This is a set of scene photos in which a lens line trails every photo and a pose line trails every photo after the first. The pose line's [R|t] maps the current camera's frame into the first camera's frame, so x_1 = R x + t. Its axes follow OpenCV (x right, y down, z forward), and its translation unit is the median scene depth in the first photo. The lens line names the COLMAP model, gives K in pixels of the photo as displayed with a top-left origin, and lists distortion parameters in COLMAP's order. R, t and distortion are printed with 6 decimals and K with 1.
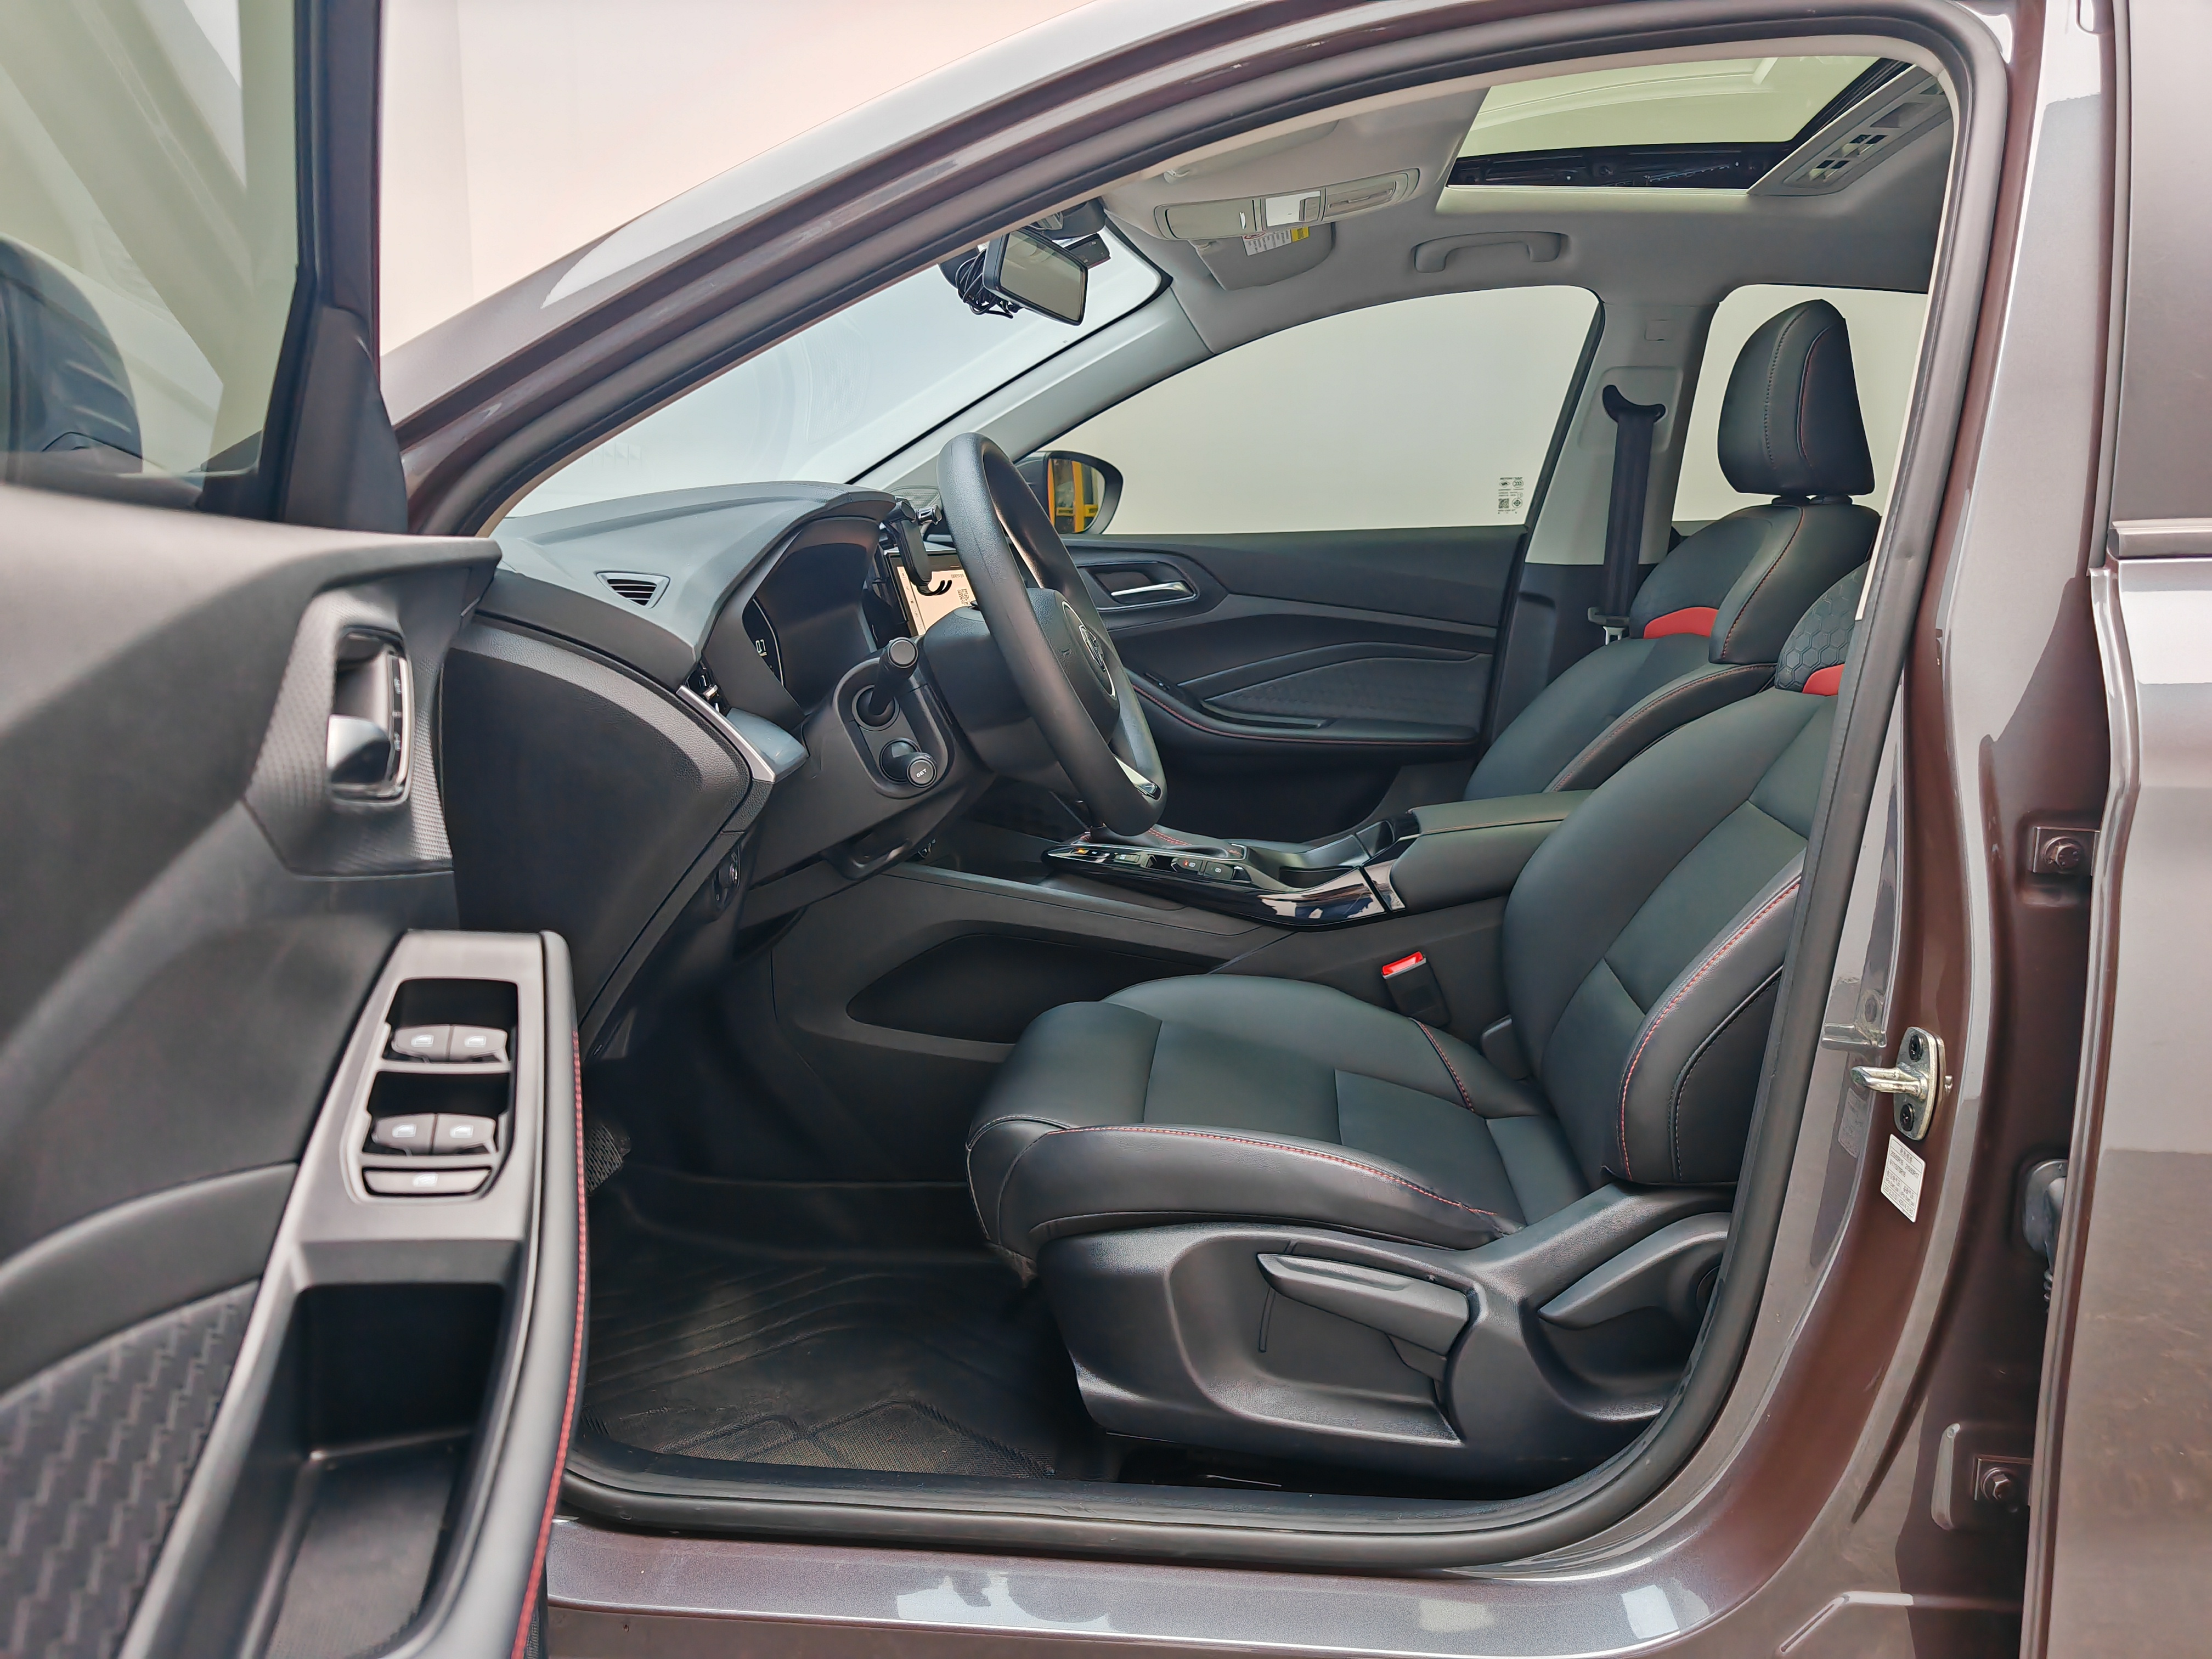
lens RADIAL K [[1651.3, 0, 1110.7], [0, 1651.3, 778.3], [0, 0, 1]] dist [0.052175, -0.048025]
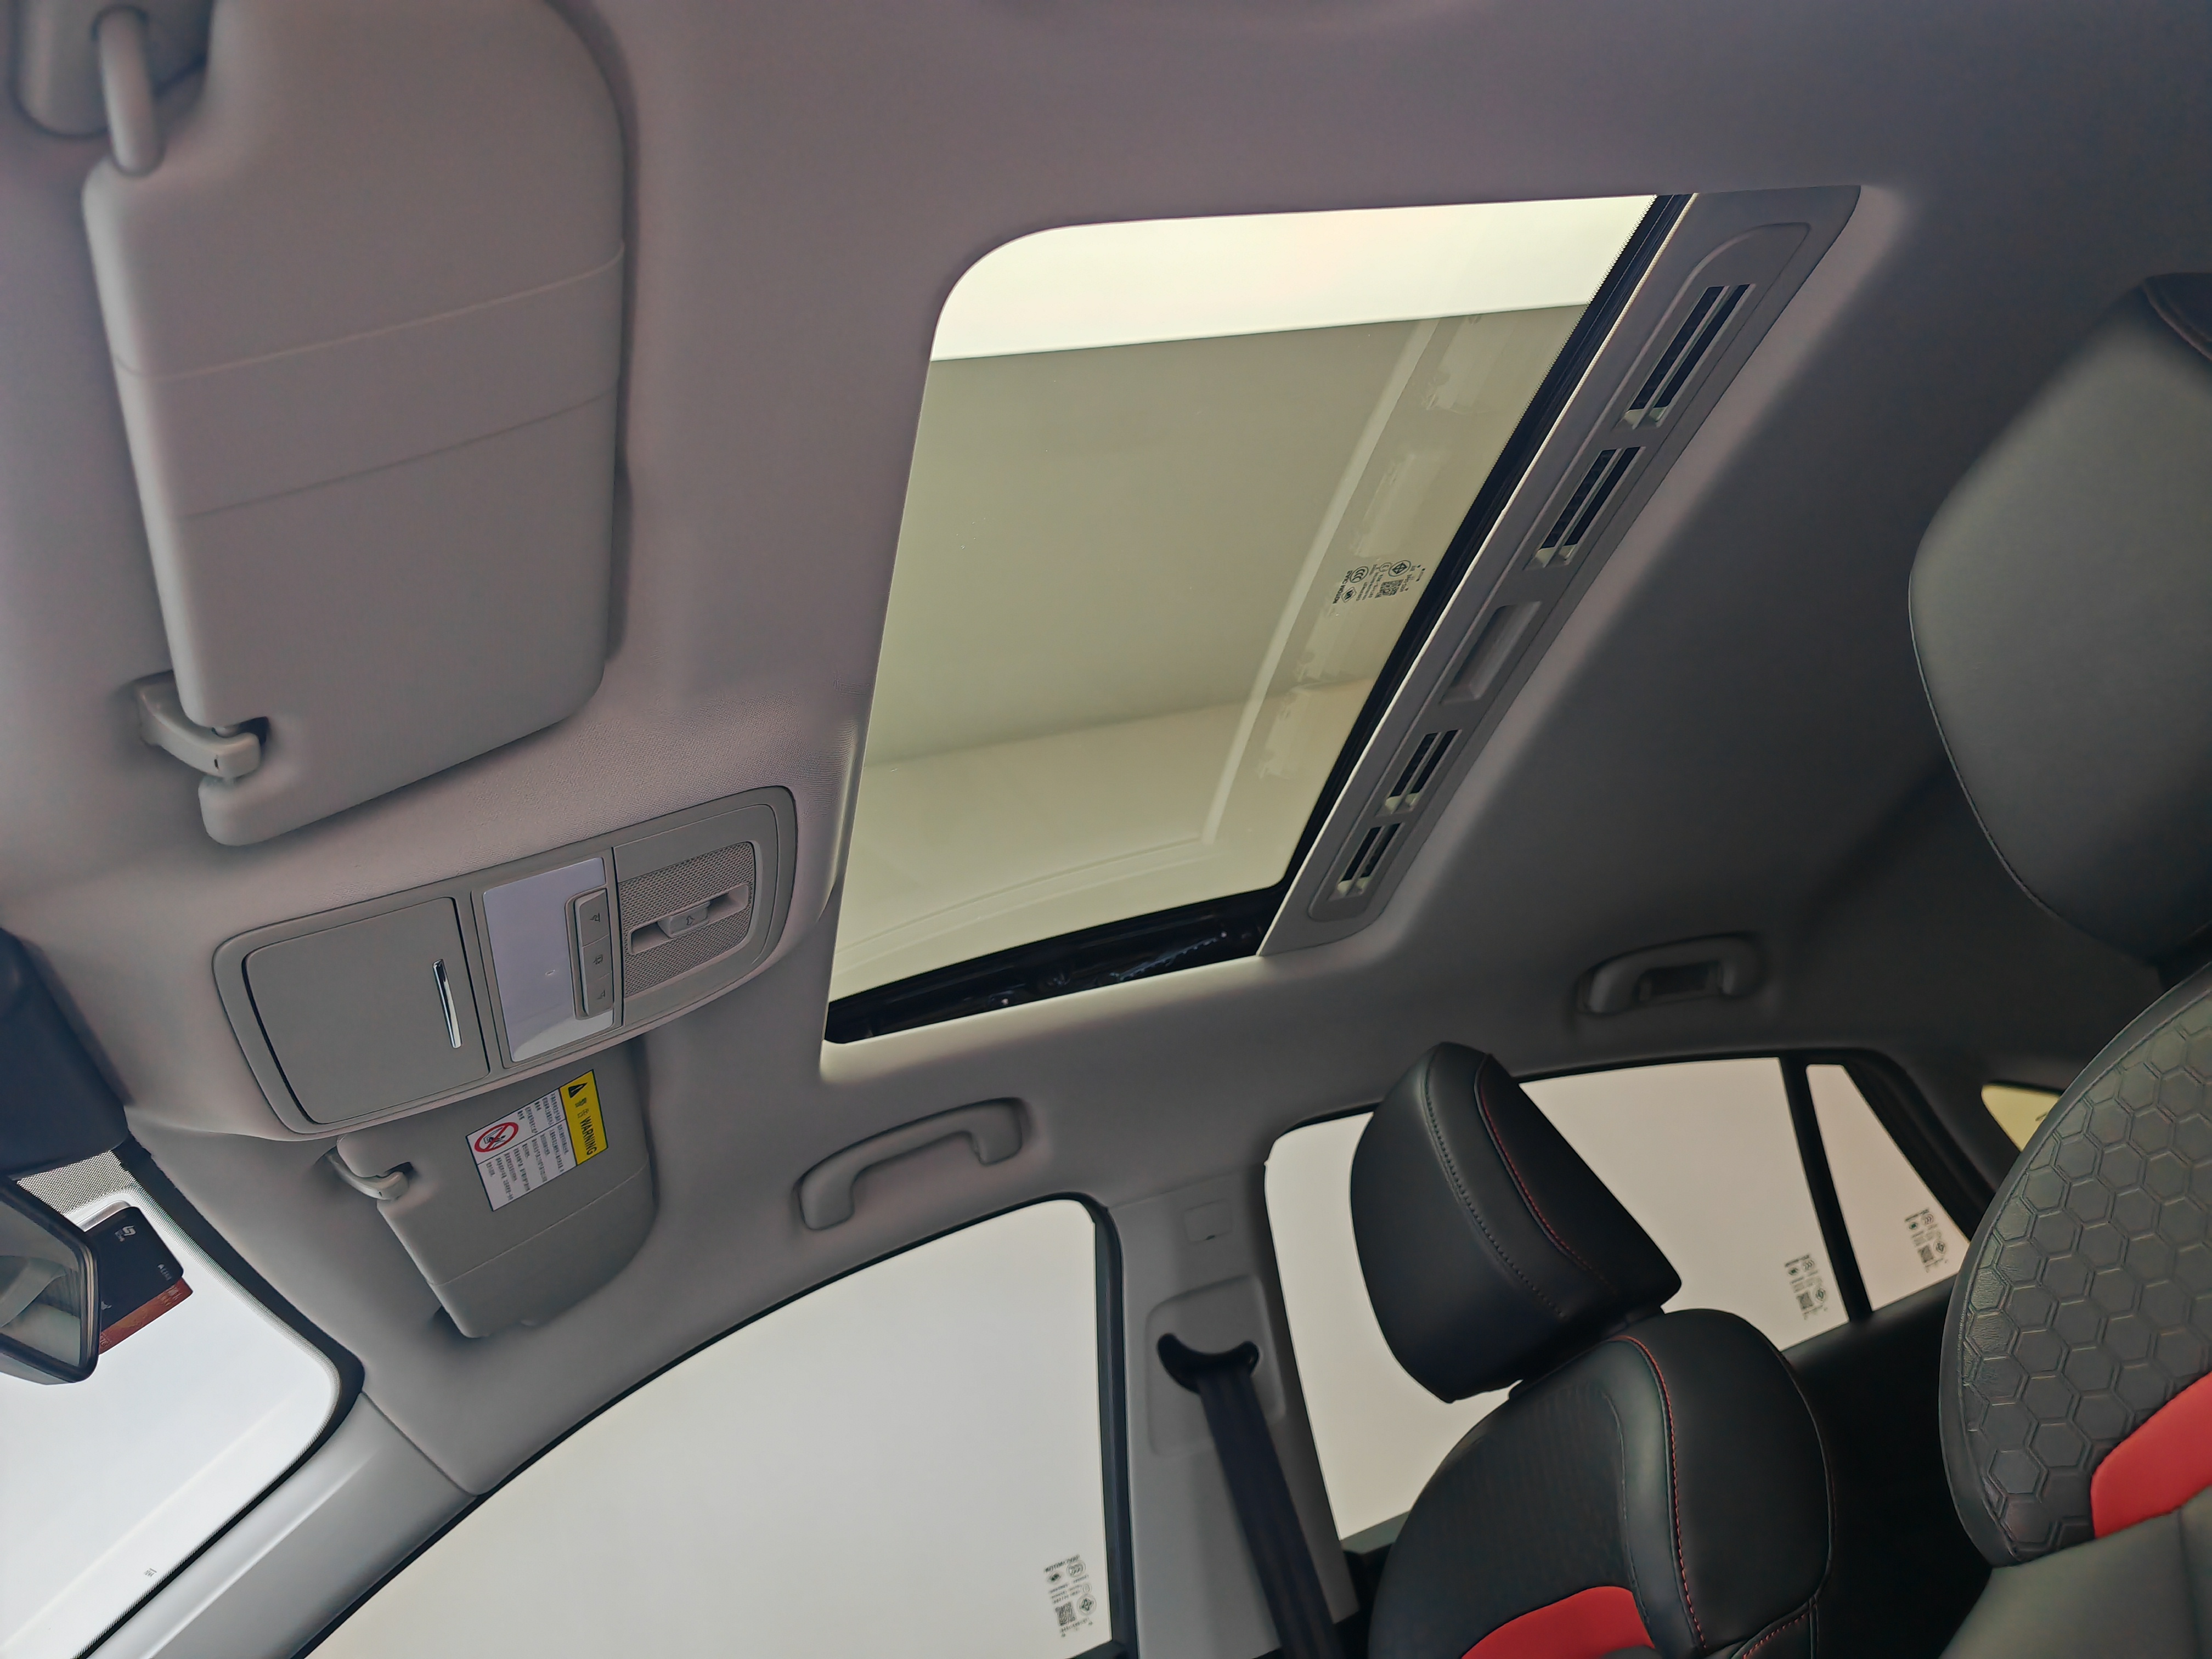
lens RADIAL K [[1680.7, 0, 1111.9], [0, 1680.7, 778.2], [0, 0, 1]] dist [0.033851, -0.025870]
pose [[0.888044, -0.120370, 0.443721, 0.043593], [0.391119, 0.705095, -0.591495, -0.028529], [-0.241667, 0.698822, 0.673234, 0.610432]]
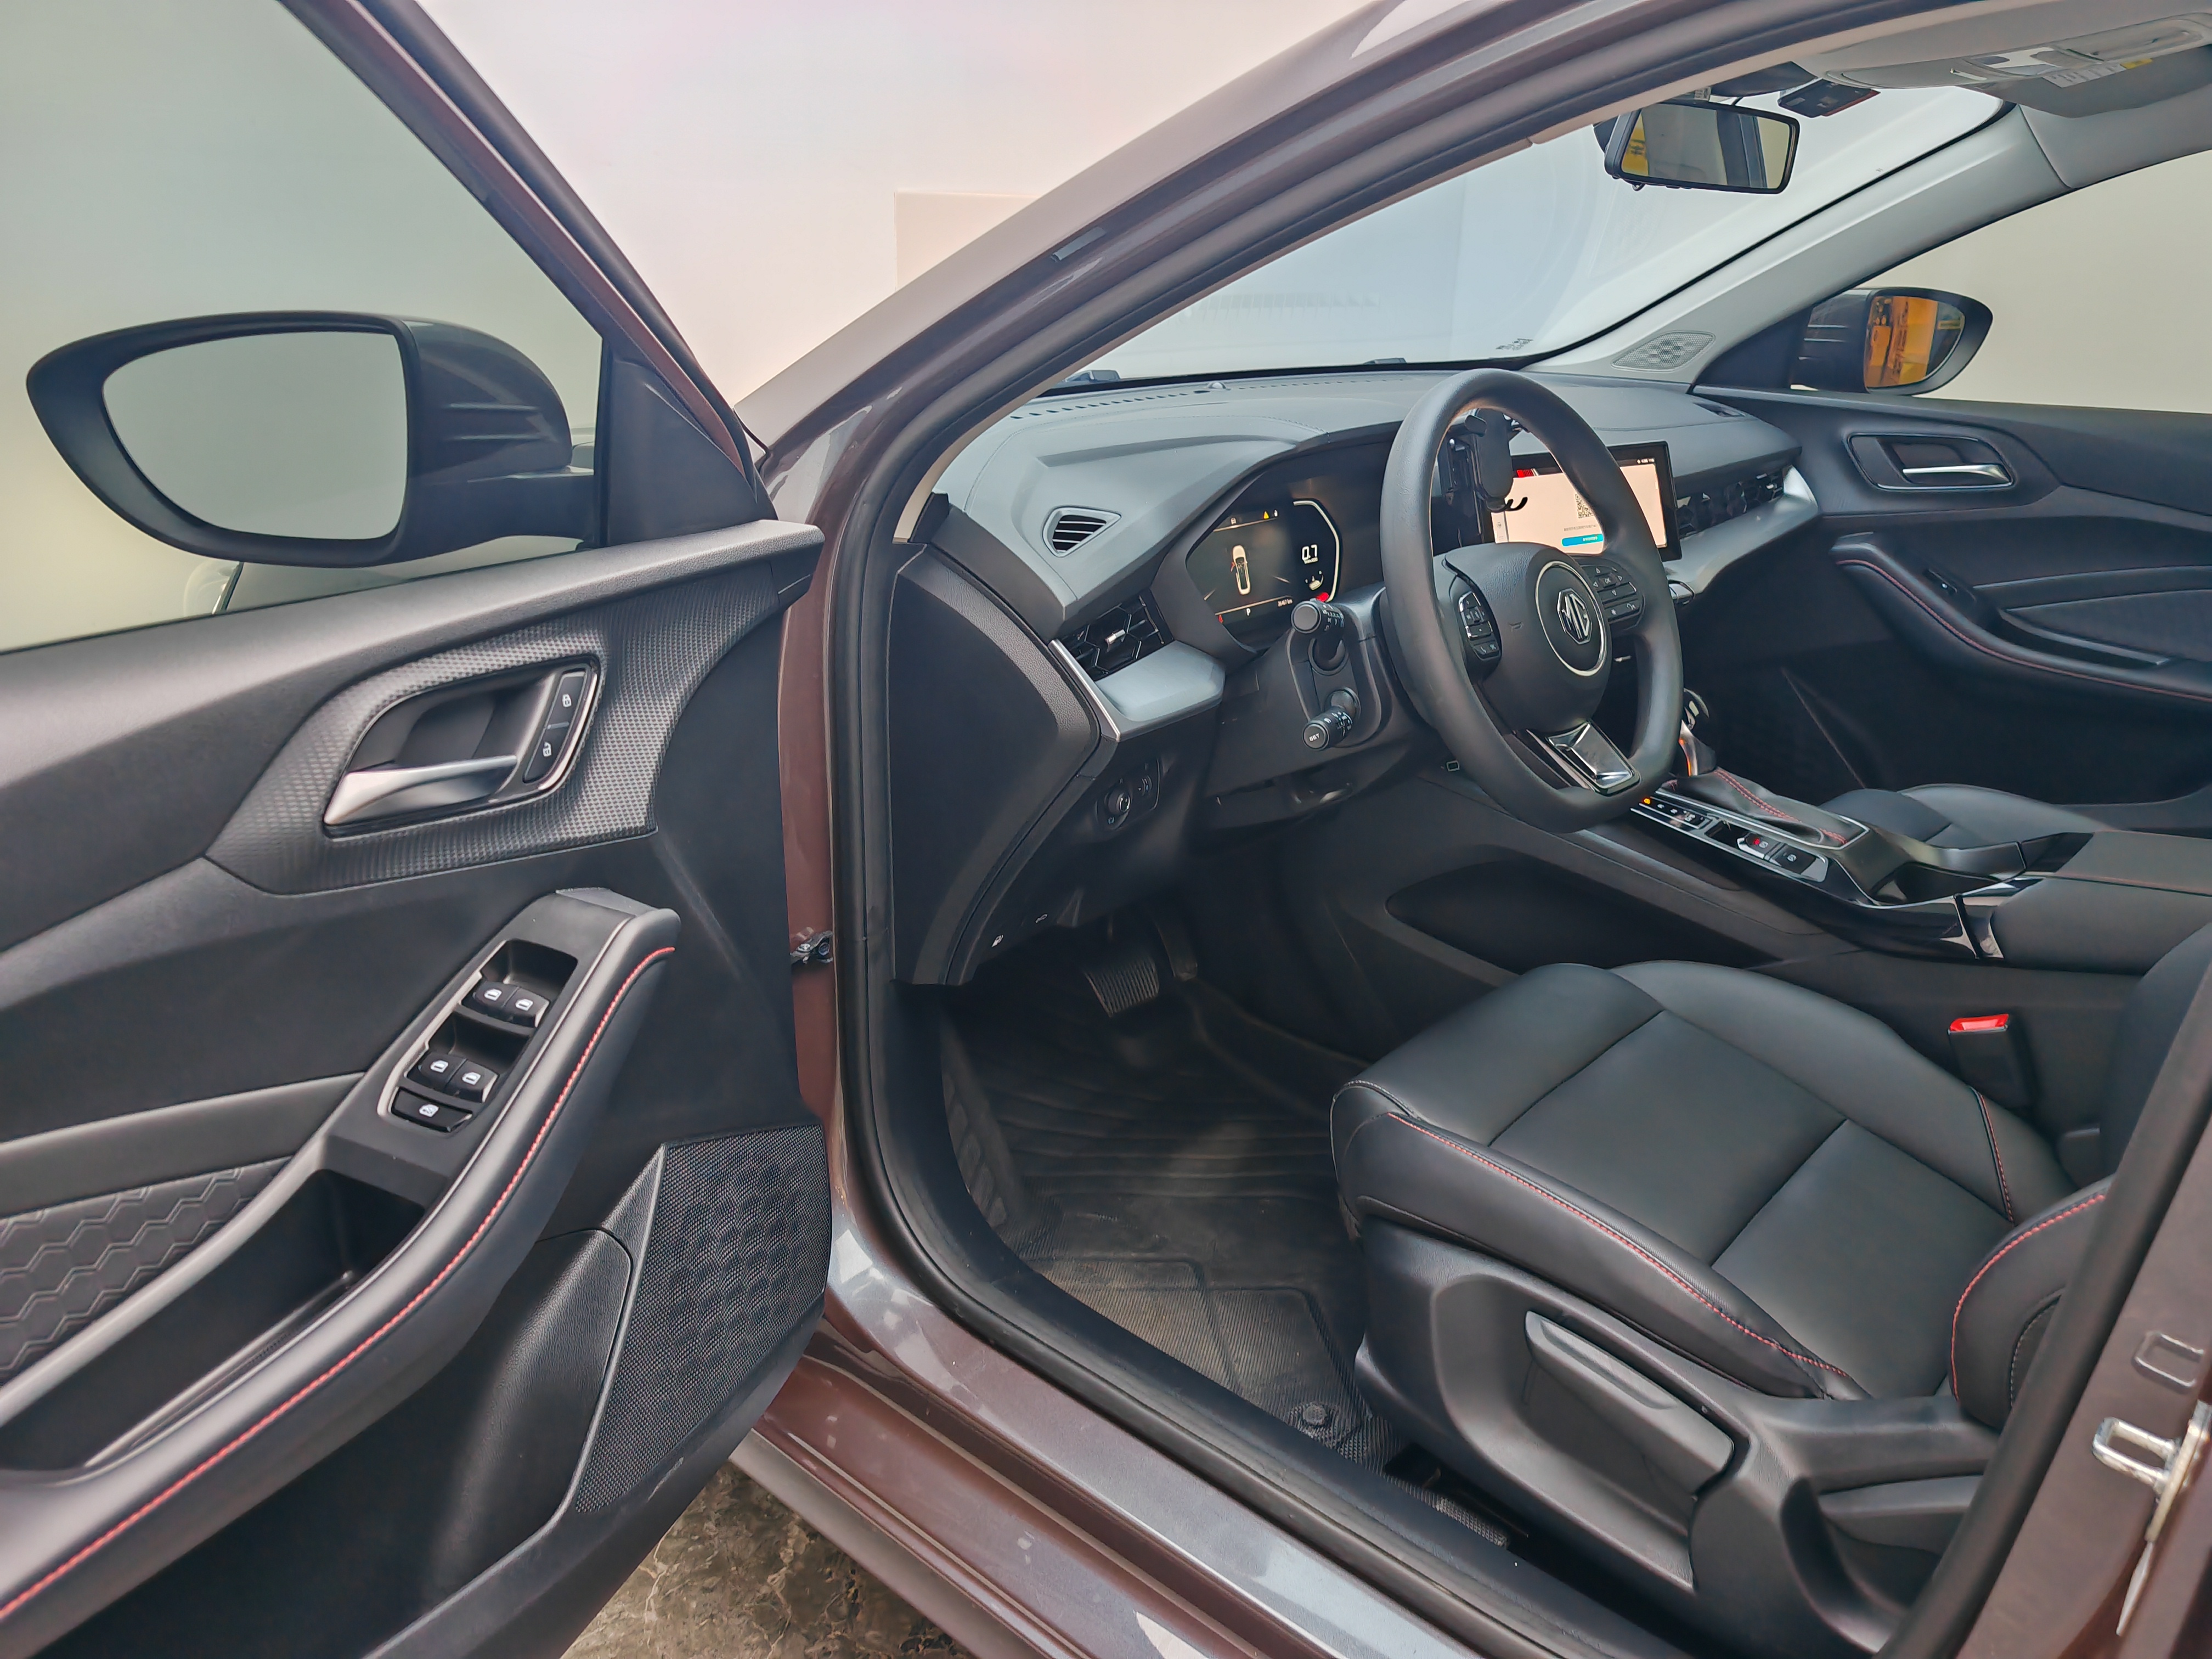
lens RADIAL K [[1651.3, 0, 1110.7], [0, 1651.3, 778.3], [0, 0, 1]] dist [0.052175, -0.048025]
pose [[0.814237, 0.202139, -0.544205, 0.253498], [-0.111348, 0.974396, 0.195329, -0.122099], [0.569755, -0.098448, 0.815897, 0.085765]]
